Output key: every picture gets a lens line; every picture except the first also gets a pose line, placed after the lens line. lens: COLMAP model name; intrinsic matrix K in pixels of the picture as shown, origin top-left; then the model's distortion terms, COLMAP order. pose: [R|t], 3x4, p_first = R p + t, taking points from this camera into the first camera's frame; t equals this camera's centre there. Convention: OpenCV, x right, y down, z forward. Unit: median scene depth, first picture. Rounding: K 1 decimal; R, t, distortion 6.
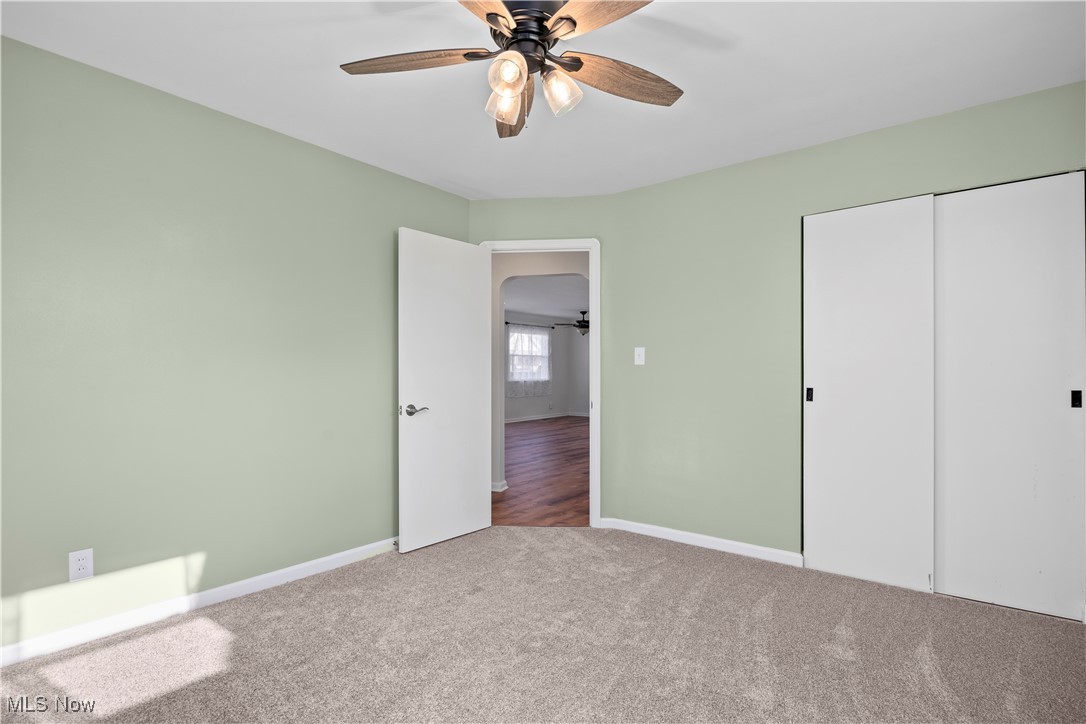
lens RADIAL K [[520.0, 0, 547.0], [0, 520.0, 369.8], [0, 0, 1]] dist [-0.013862, 0.000870]
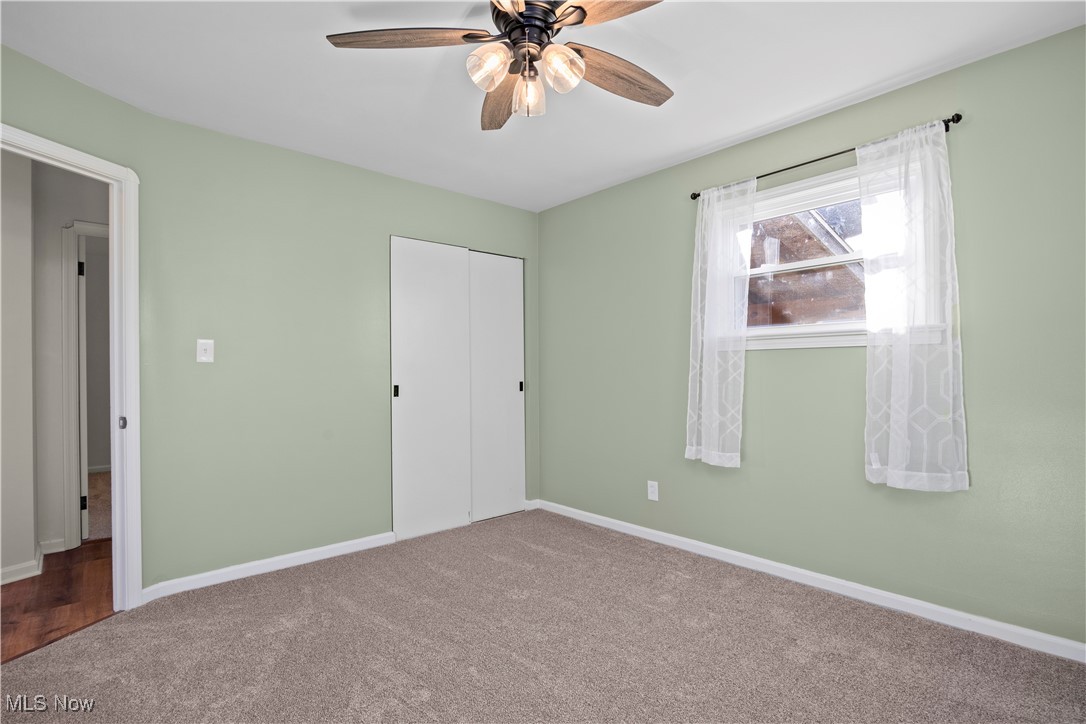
lens RADIAL K [[520.0, 0, 547.0], [0, 520.0, 365.3], [0, 0, 1]] dist [-0.013862, 0.000870]
pose [[0.177545, 0.011219, 0.984049, -0.531488], [-0.002811, 0.999937, -0.010893, 0.001899], [-0.984109, -0.000832, 0.177565, 0.425755]]
